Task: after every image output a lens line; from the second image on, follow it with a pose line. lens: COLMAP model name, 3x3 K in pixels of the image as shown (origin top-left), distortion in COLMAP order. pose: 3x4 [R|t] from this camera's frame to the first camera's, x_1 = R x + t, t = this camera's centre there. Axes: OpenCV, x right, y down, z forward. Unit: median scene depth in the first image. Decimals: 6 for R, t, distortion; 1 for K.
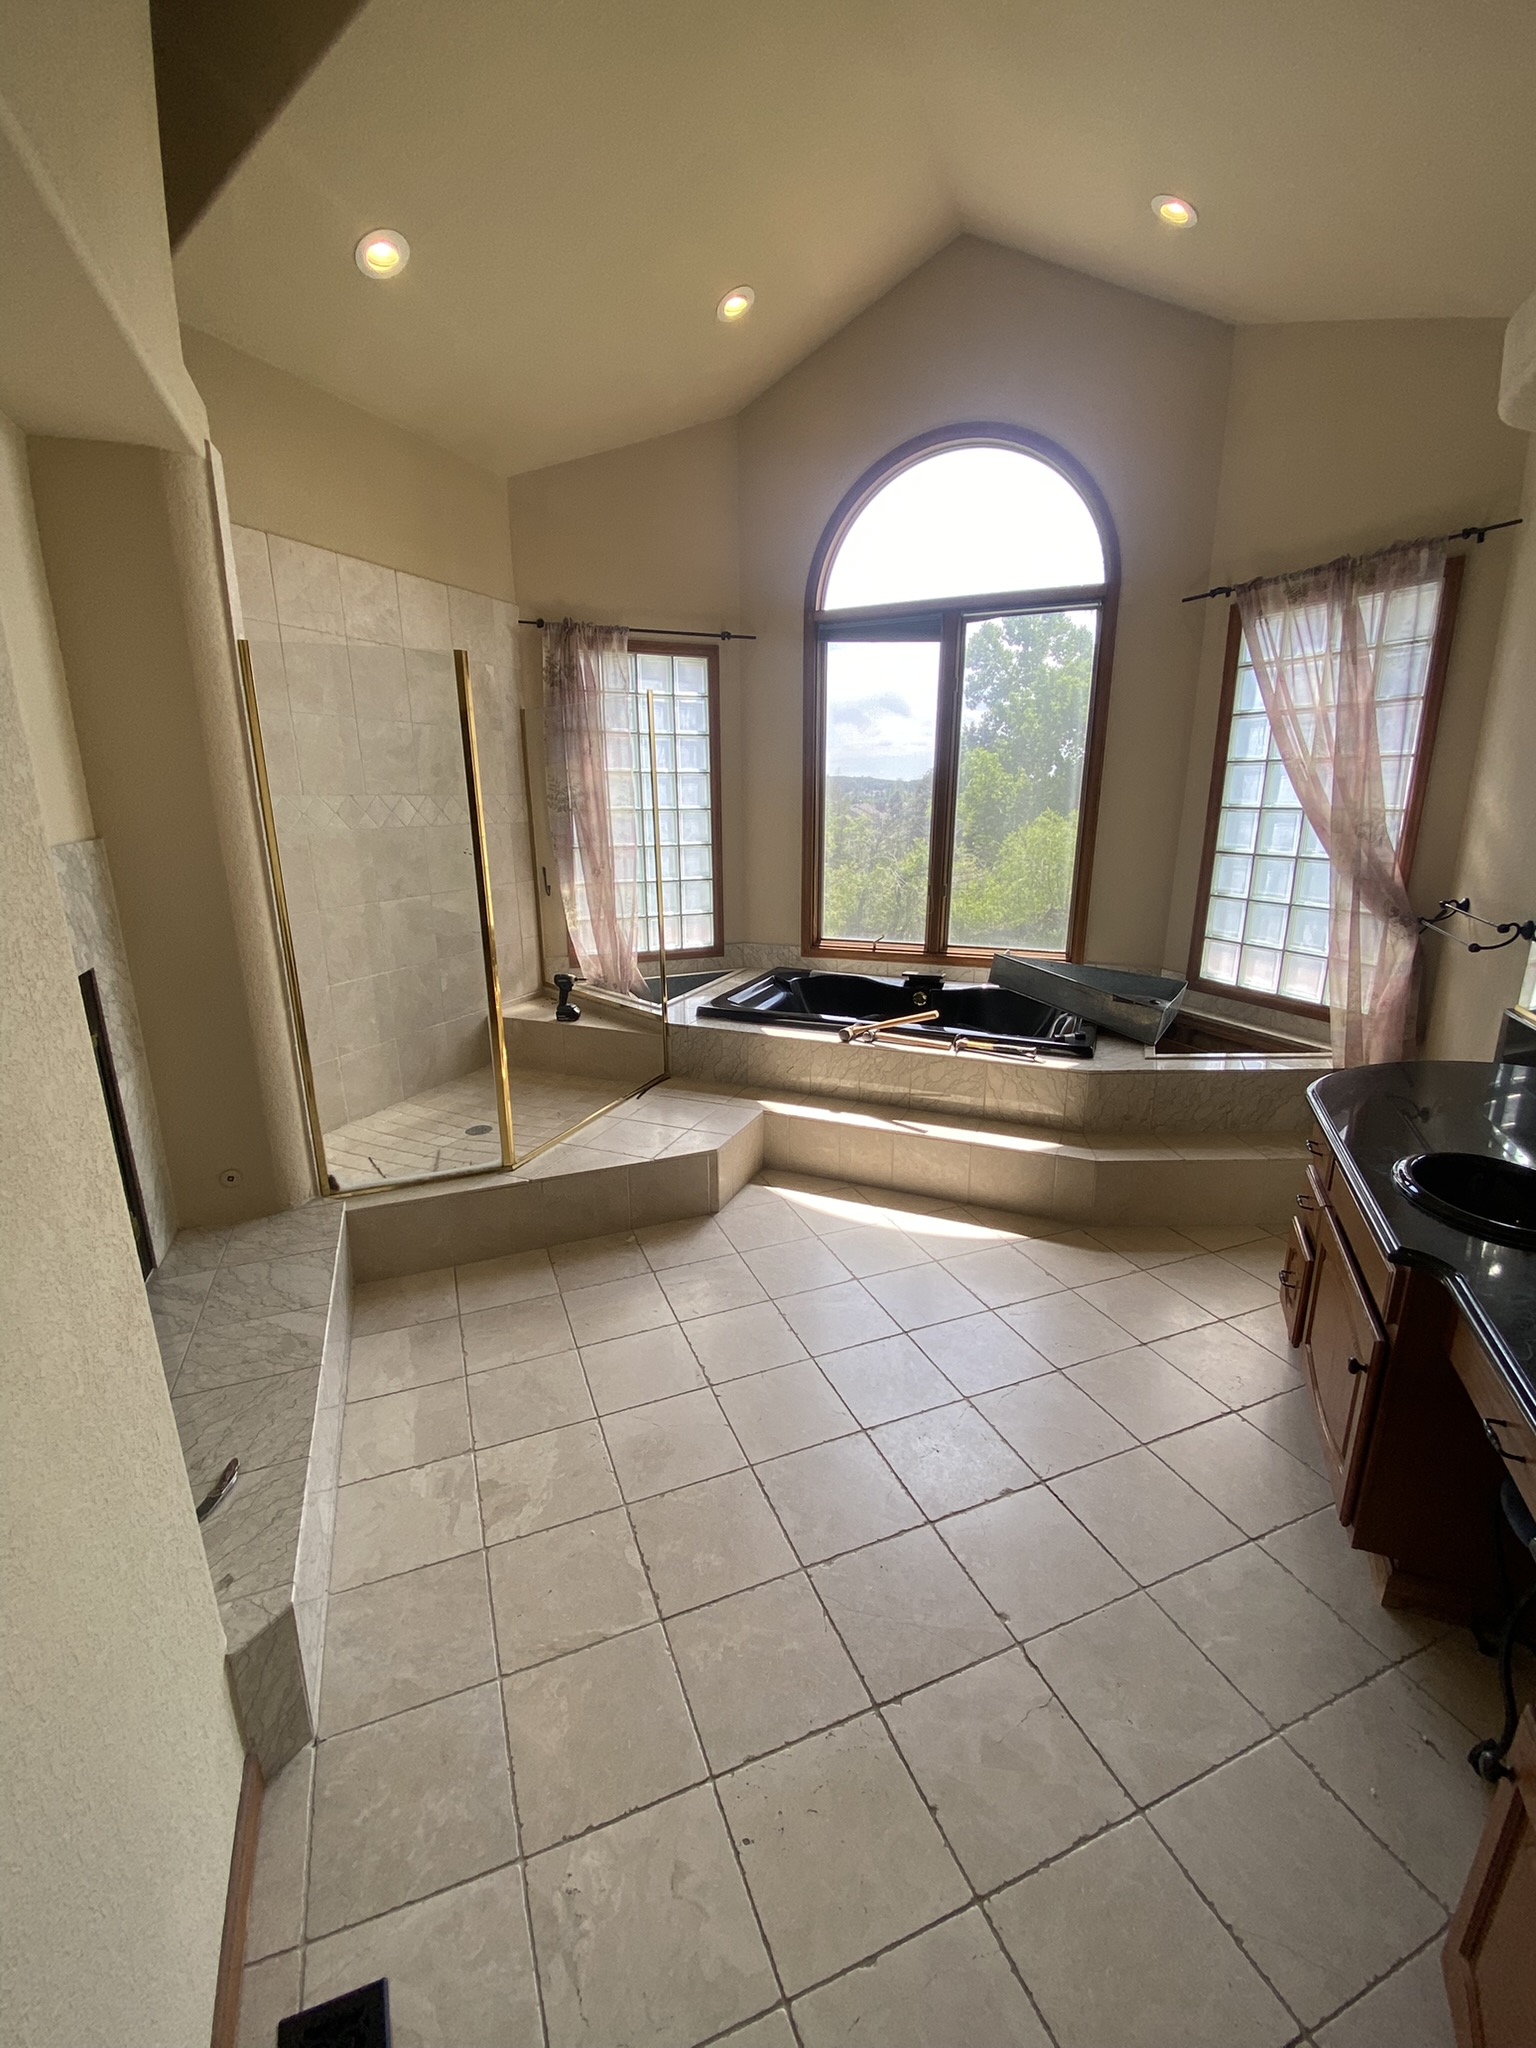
lens RADIAL K [[852.6, 0, 768.0], [0, 852.6, 1024.0], [0, 0, 1]] dist [0.037298, -0.033552]
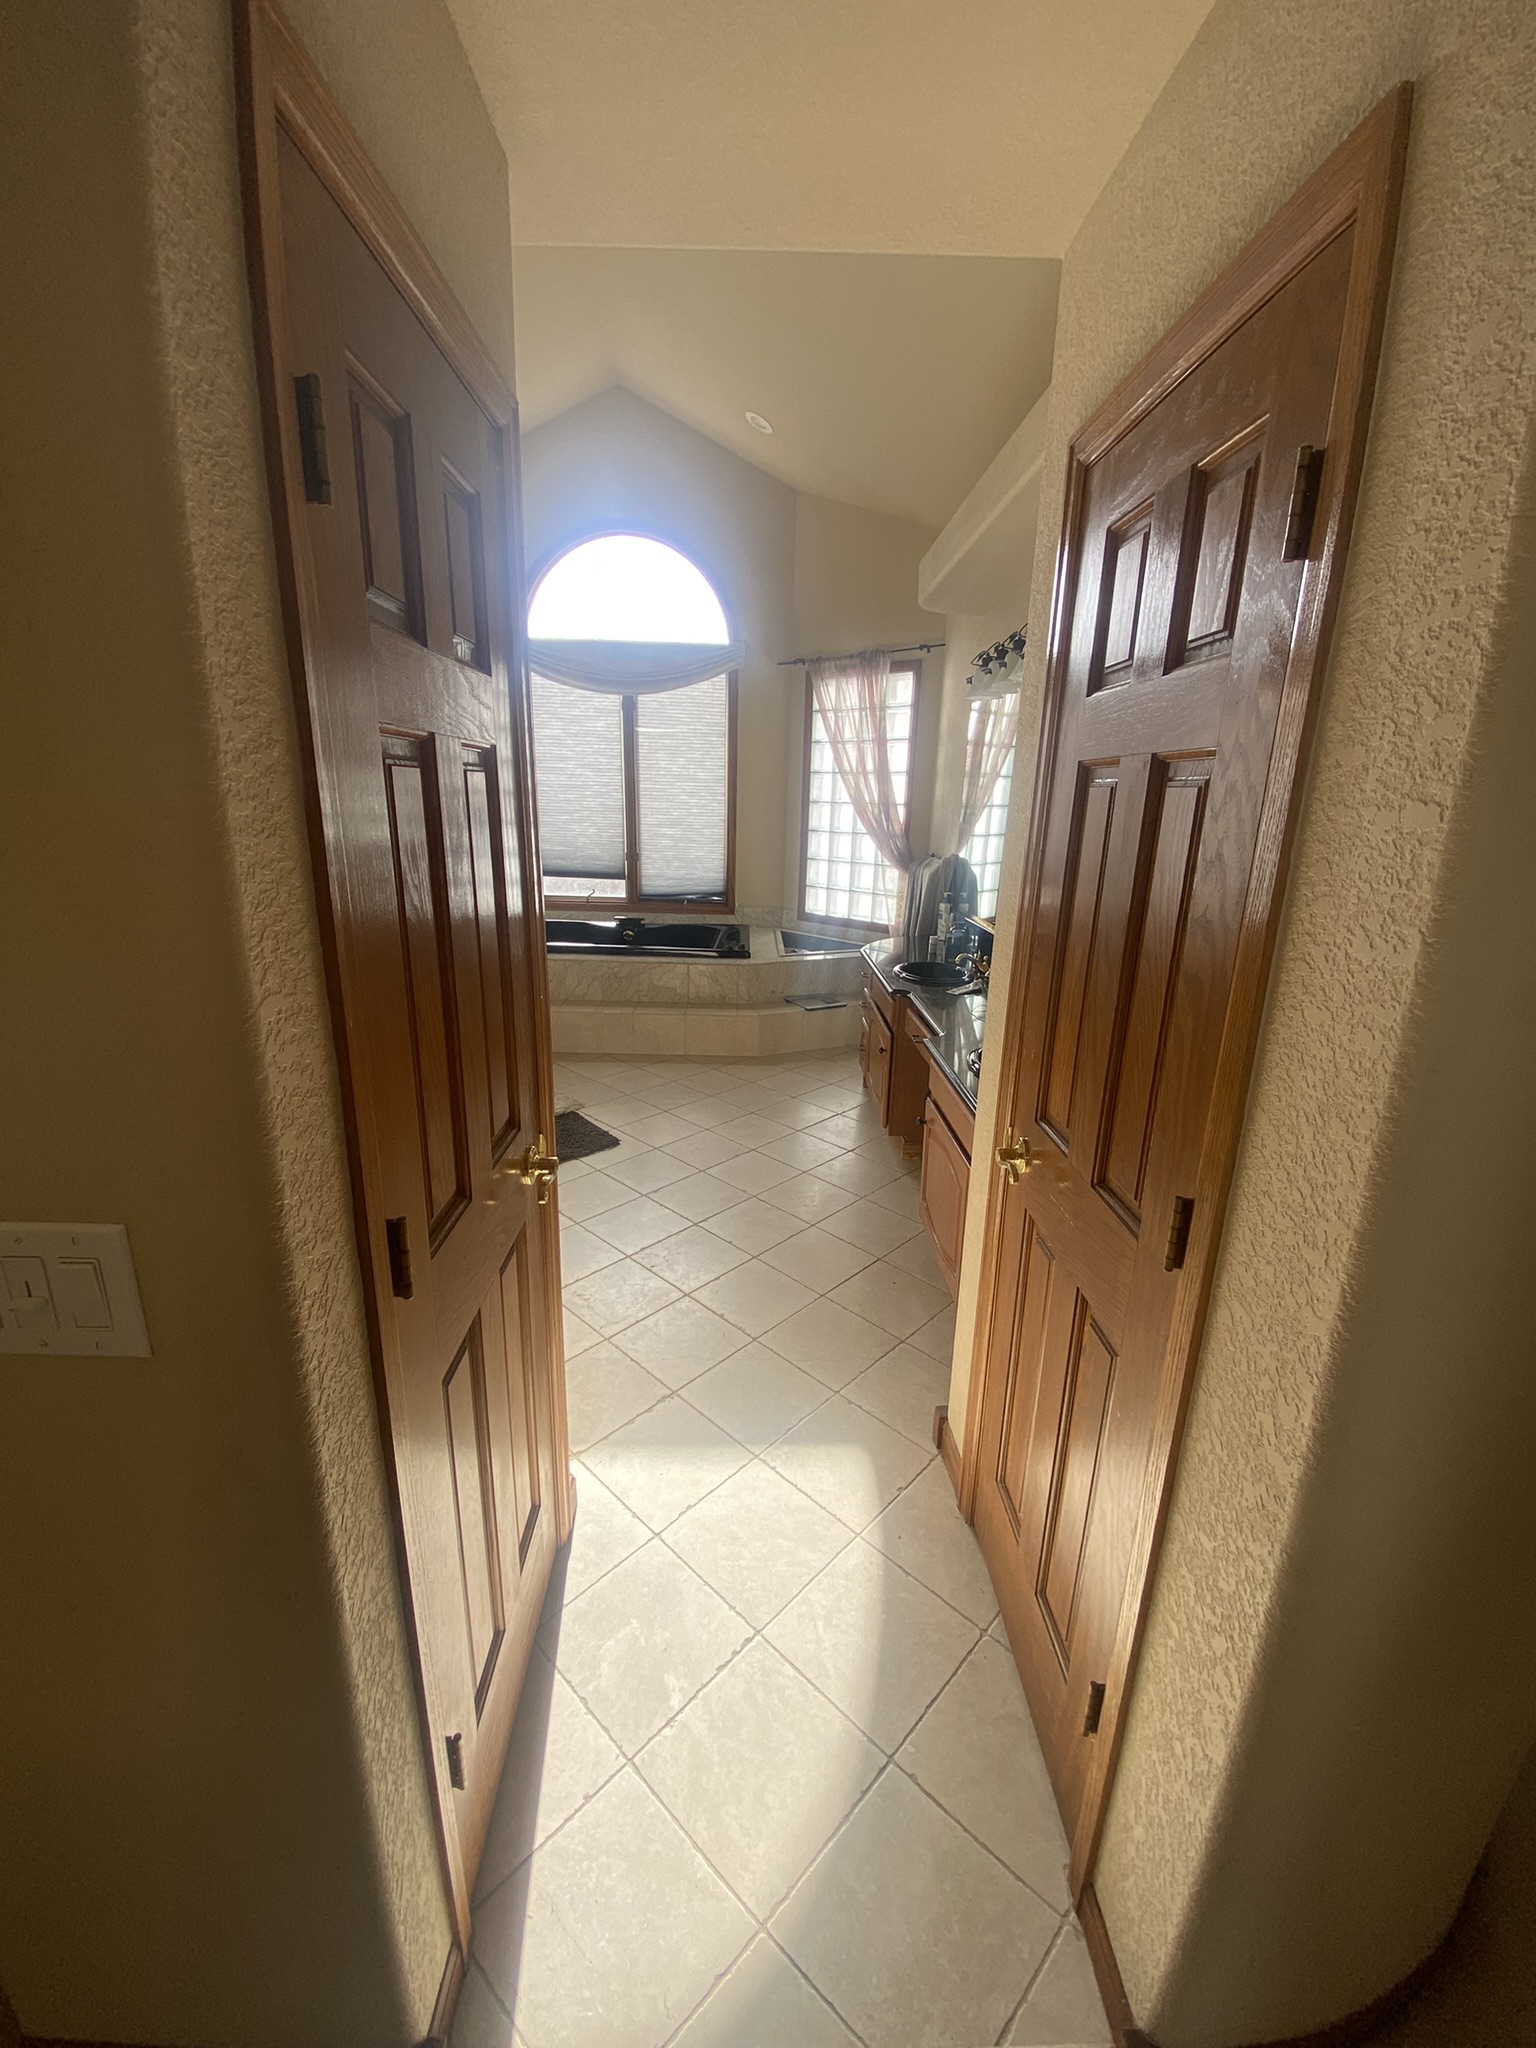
lens RADIAL K [[826.5, 0, 767.2], [0, 826.5, 1030.3], [0, 0, 1]] dist [0.048315, -0.000058]
pose [[0.910082, -0.089989, 0.404539, -0.221150], [0.079950, 0.995927, 0.041680, 0.108454], [-0.406642, -0.005589, 0.913570, -0.404036]]
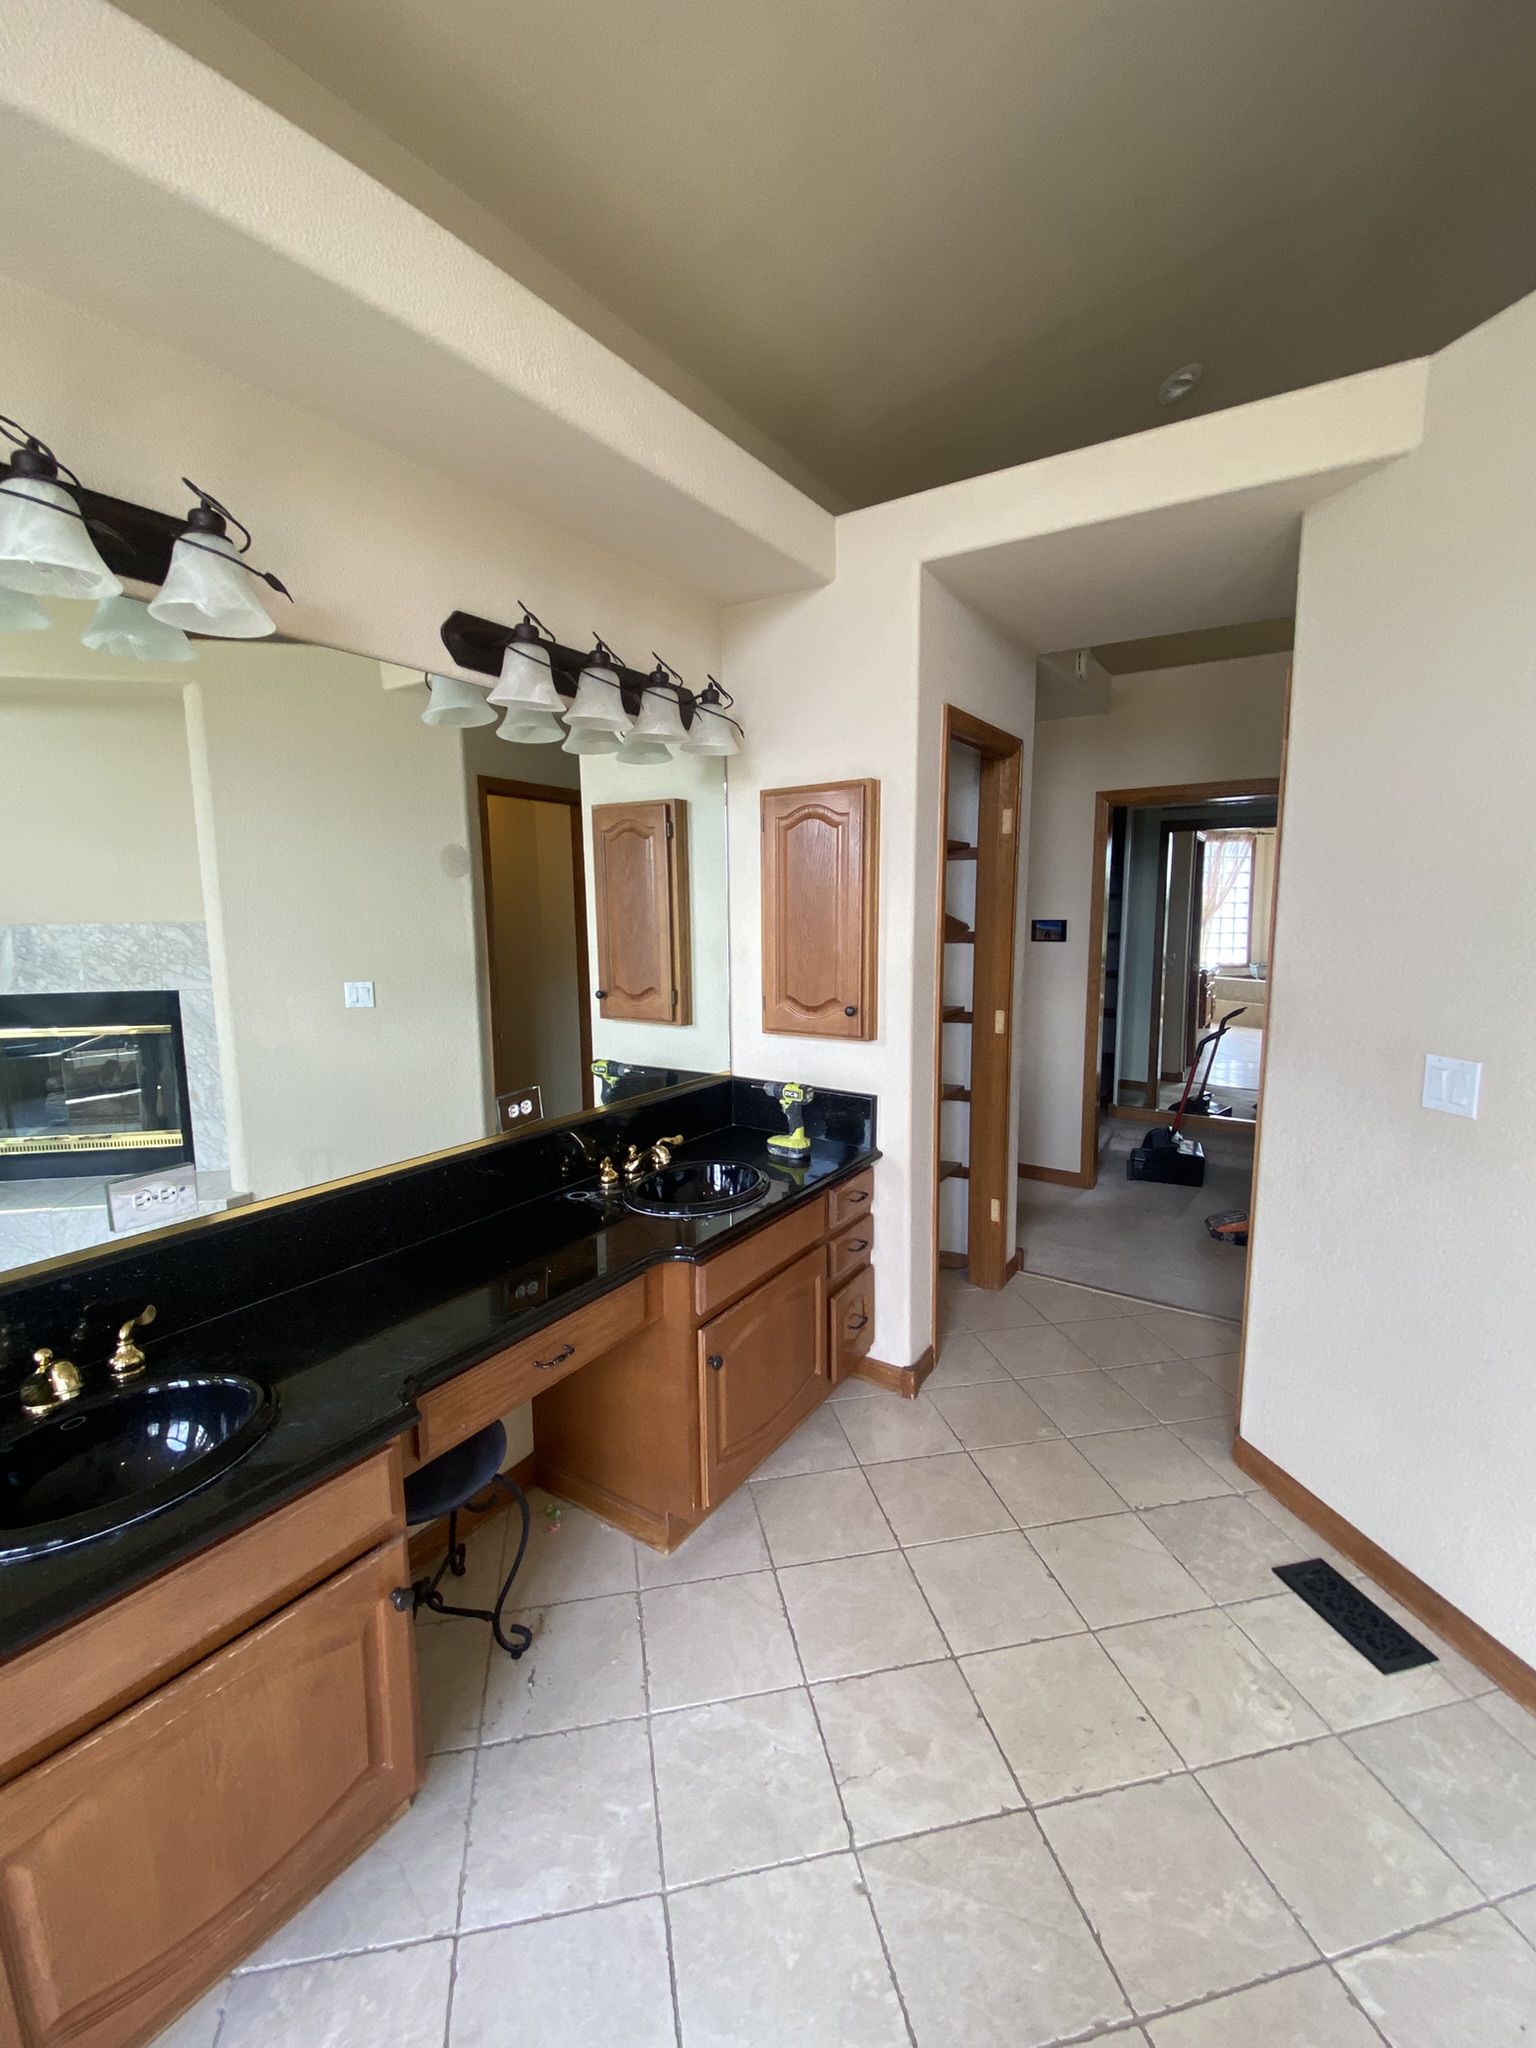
lens RADIAL K [[852.6, 0, 768.0], [0, 852.6, 1024.0], [0, 0, 1]] dist [0.037298, -0.033552]
pose [[-0.985436, -0.006459, 0.169922, 0.096930], [0.059658, 0.922629, 0.381047, -0.142021], [-0.159237, 0.385634, -0.908807, 0.596461]]
